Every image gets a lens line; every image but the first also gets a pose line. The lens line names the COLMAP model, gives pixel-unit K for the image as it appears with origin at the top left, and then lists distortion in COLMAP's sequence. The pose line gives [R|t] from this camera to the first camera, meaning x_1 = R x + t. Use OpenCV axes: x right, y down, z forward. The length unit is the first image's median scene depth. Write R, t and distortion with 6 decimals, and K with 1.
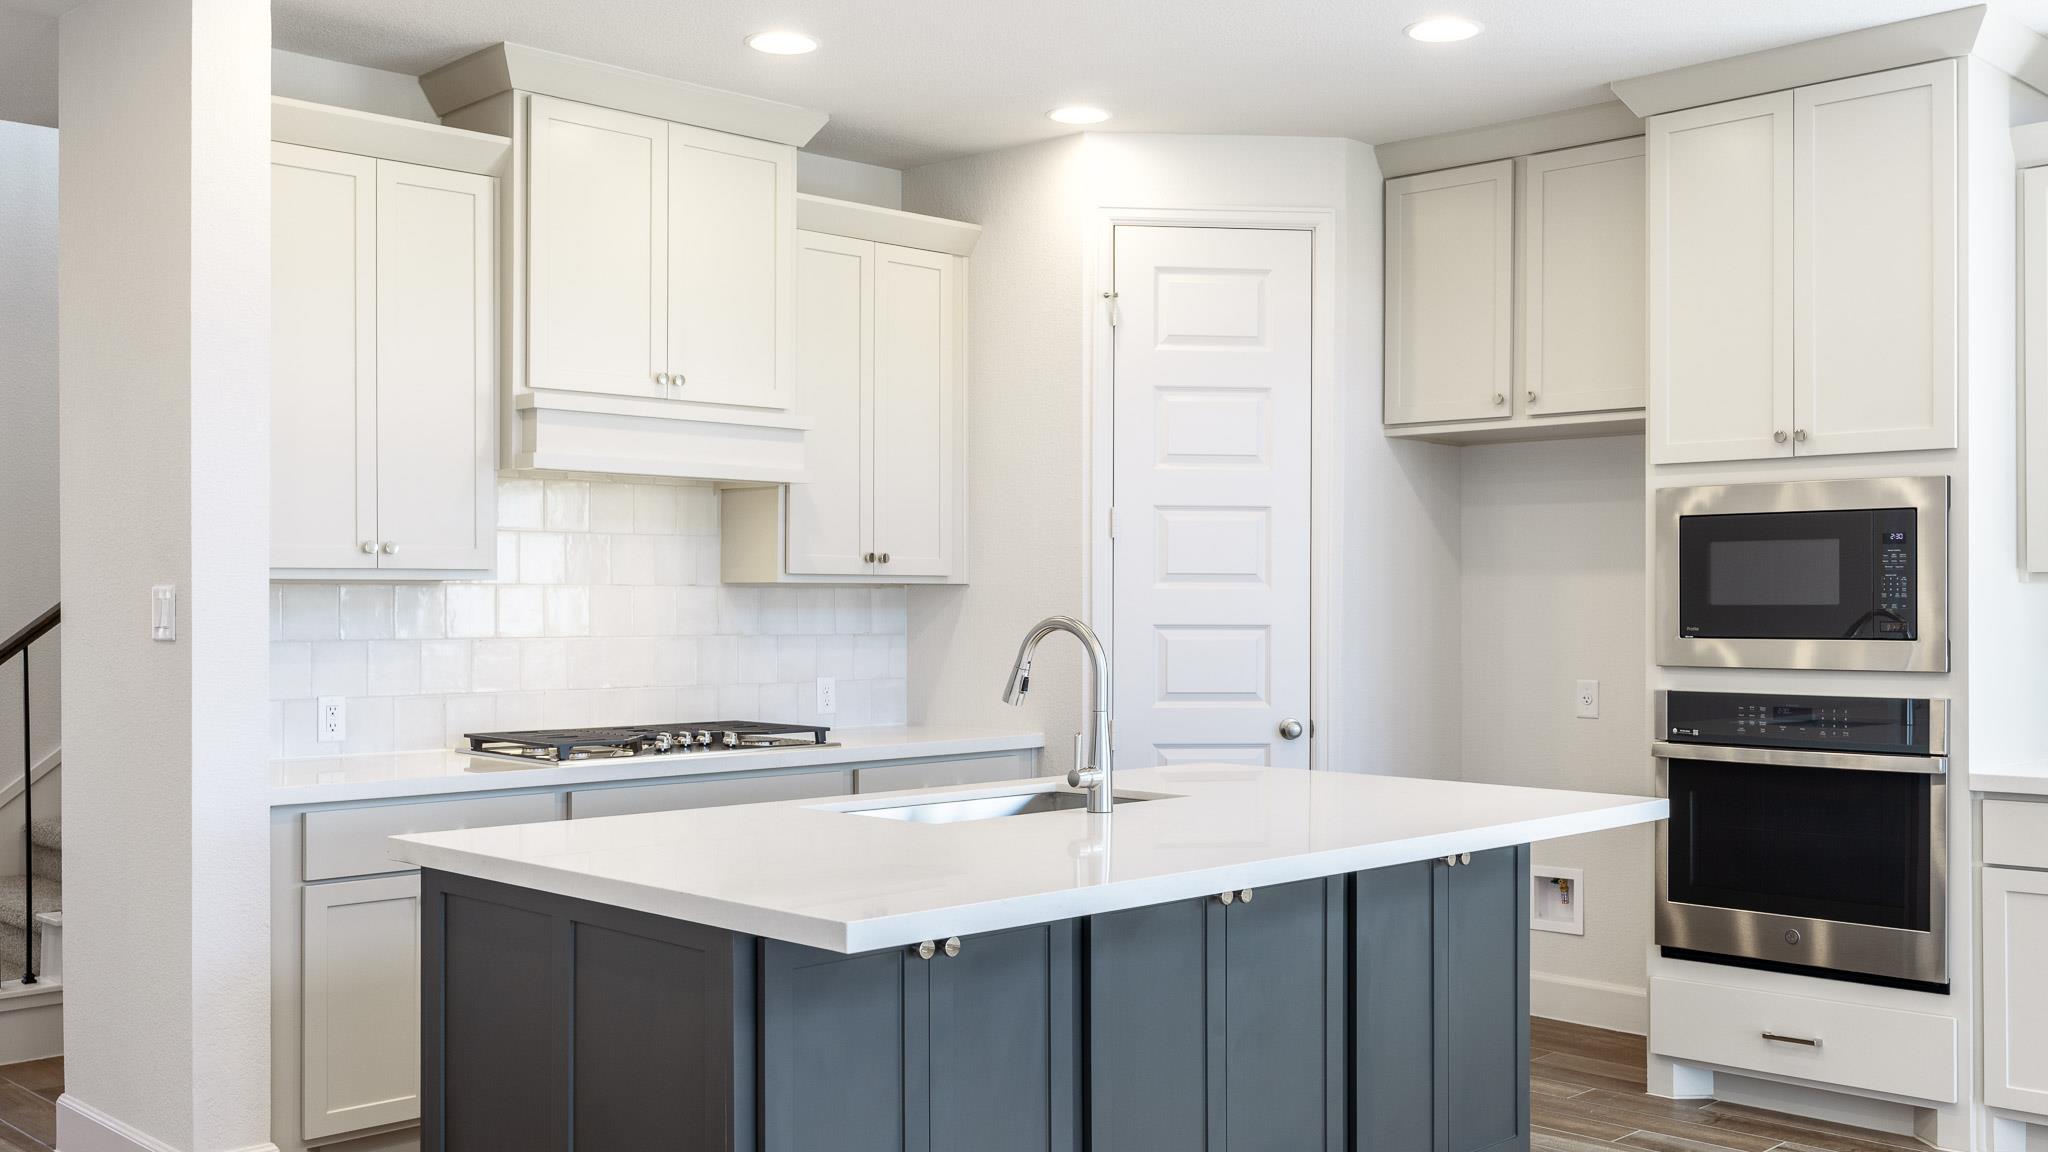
lens RADIAL K [[1990.1, 0, 1024.7], [0, 1990.1, 579.5], [0, 0, 1]] dist [0.015699, 0.000000]
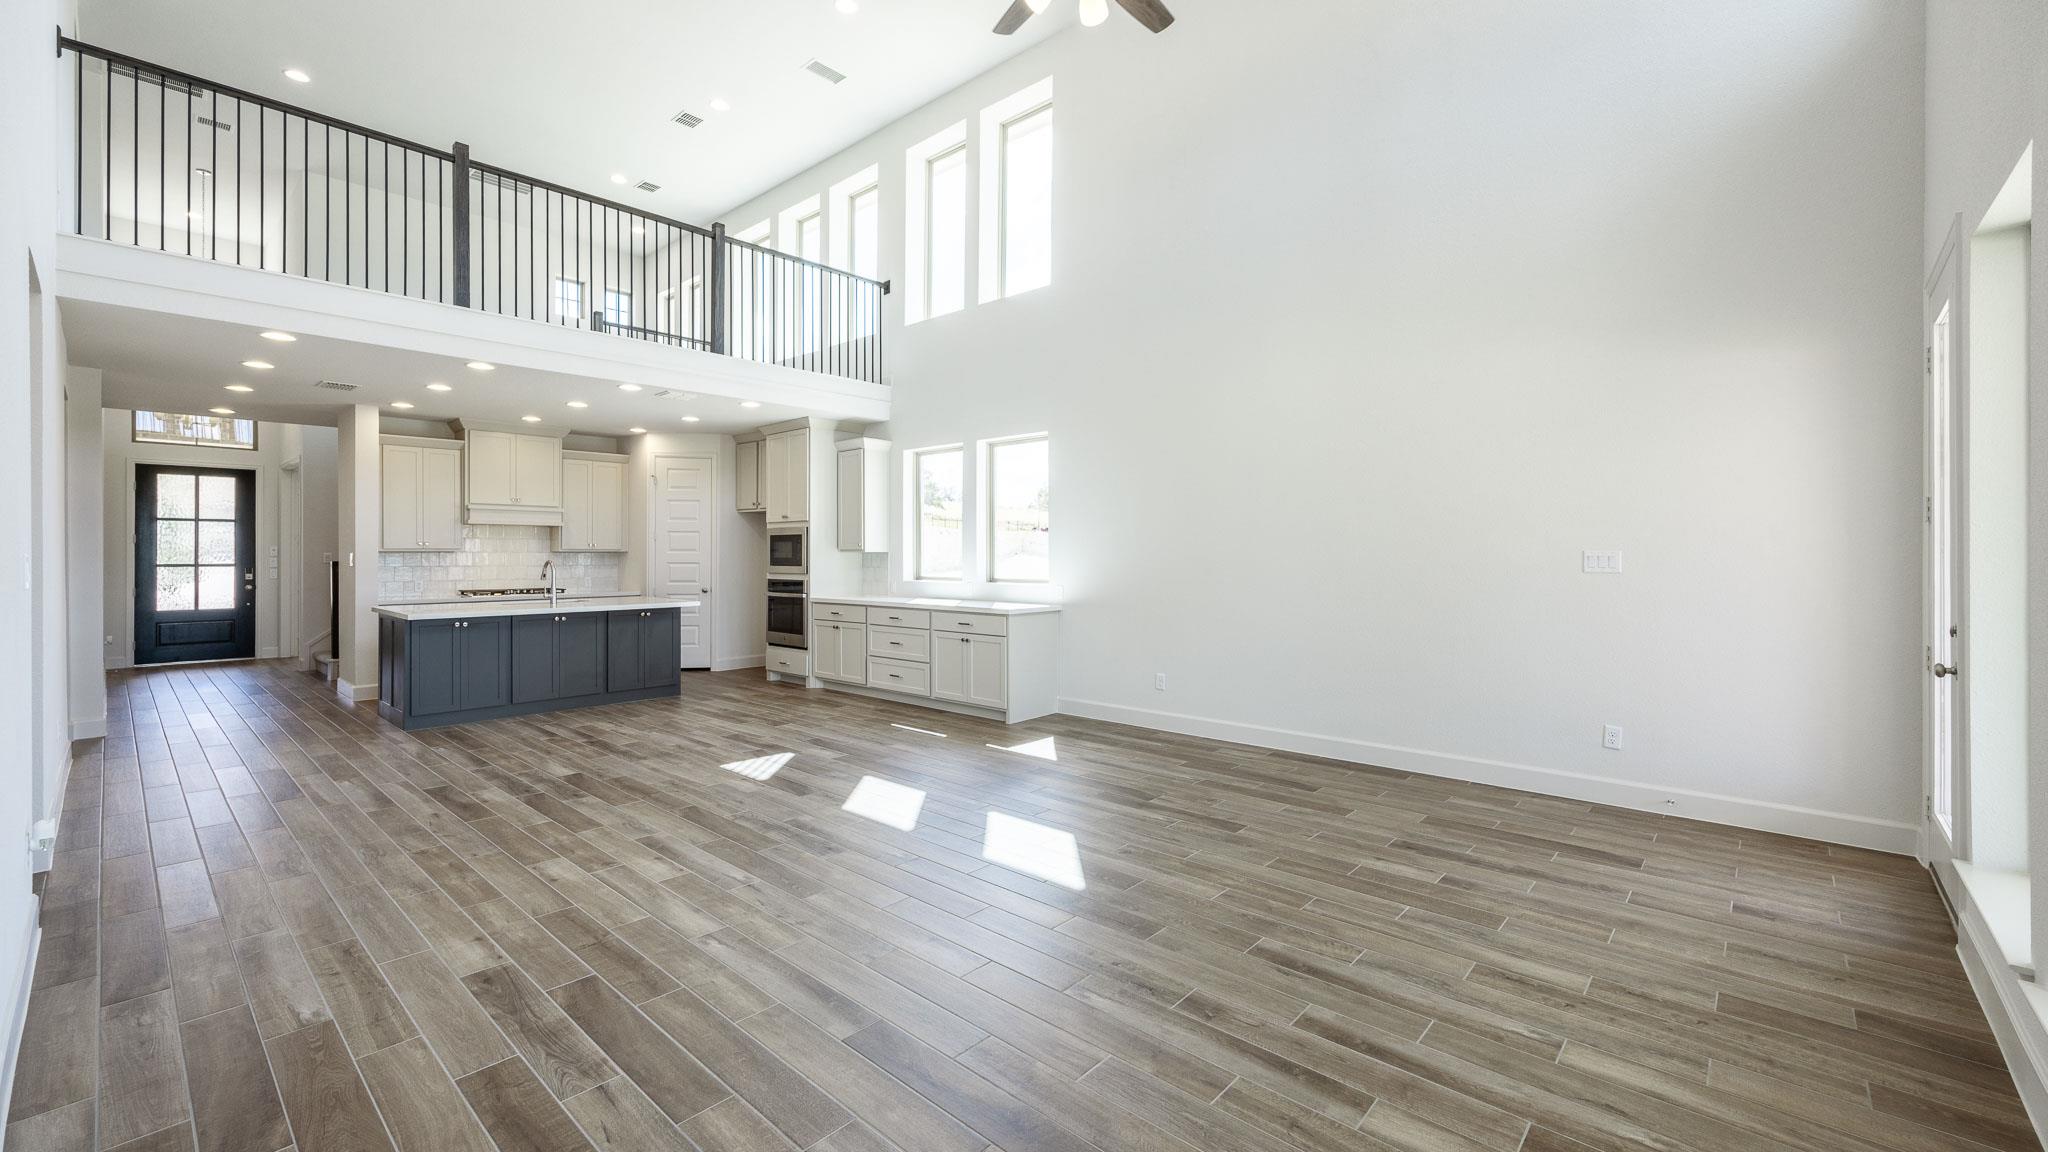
lens RADIAL K [[831.8, 0, 1022.4], [0, 831.8, 563.9], [0, 0, 1]] dist [-0.000771, -0.000015]
pose [[0.998935, 0.001126, 0.046134, 0.784806], [-0.001613, 0.999943, 0.010523, 0.006563], [-0.046120, -0.010586, 0.998880, -0.725638]]
